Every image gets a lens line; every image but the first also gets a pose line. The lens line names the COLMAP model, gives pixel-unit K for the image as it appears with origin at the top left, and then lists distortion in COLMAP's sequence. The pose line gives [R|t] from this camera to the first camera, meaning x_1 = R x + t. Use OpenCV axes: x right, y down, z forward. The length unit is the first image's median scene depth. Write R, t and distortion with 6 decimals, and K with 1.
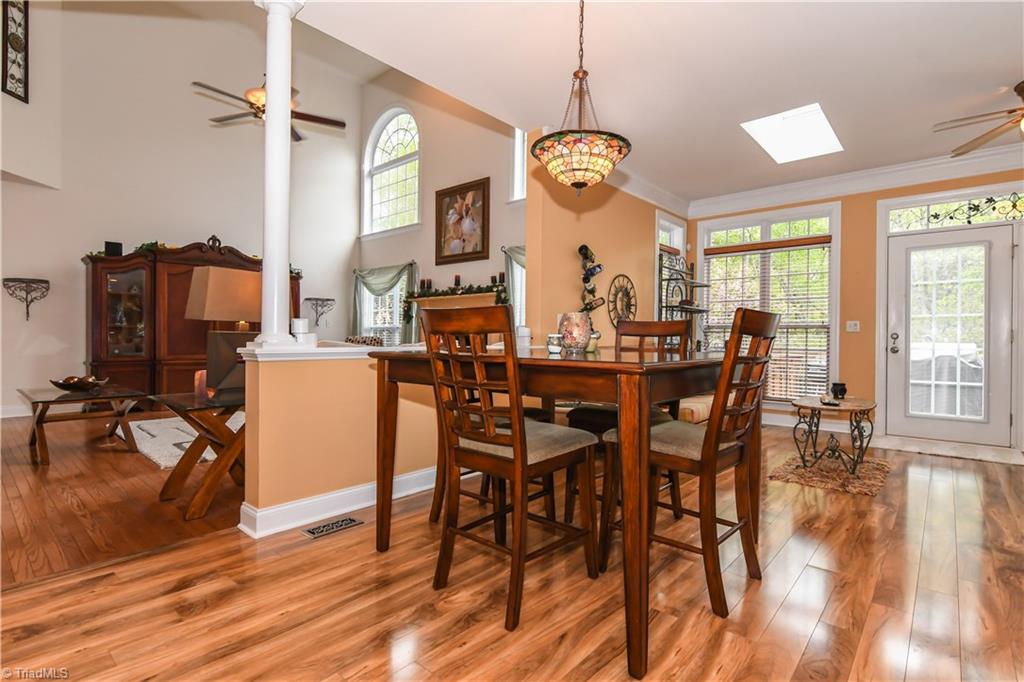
lens RADIAL K [[498.0, 0, 537.0], [0, 498.0, 344.1], [0, 0, 1]] dist [-0.033181, -0.000619]
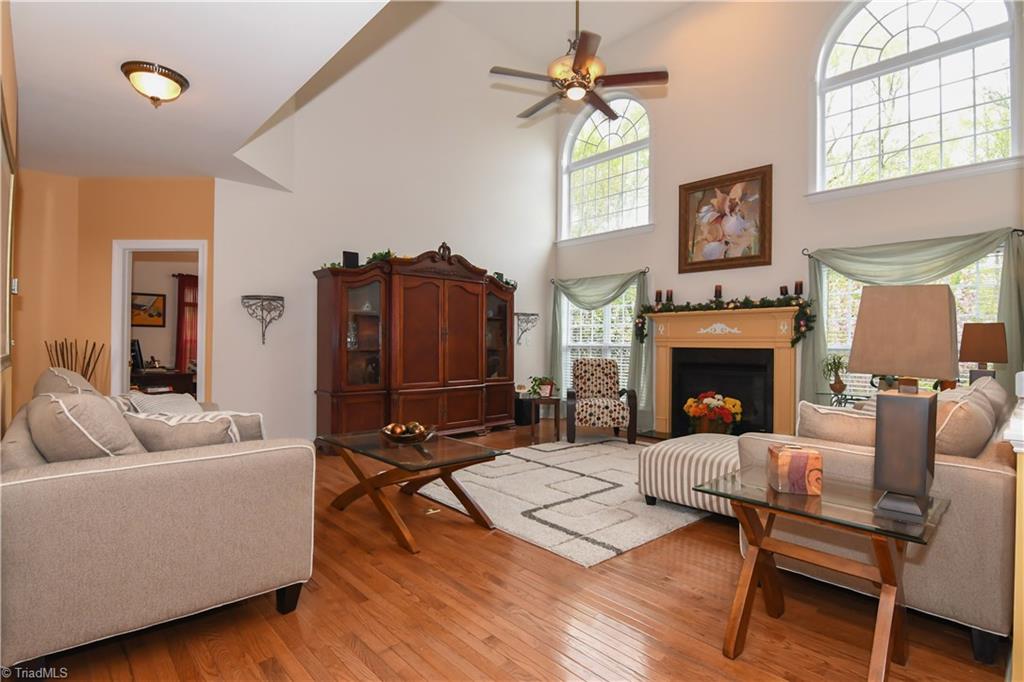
lens RADIAL K [[502.6, 0, 515.3], [0, 502.6, 346.9], [0, 0, 1]] dist [-0.033815, -0.000508]
pose [[0.990047, 0.001438, -0.140730, -0.382826], [-0.002365, 0.999977, -0.006420, -0.030643], [0.140717, 0.006689, 0.990027, 0.135728]]
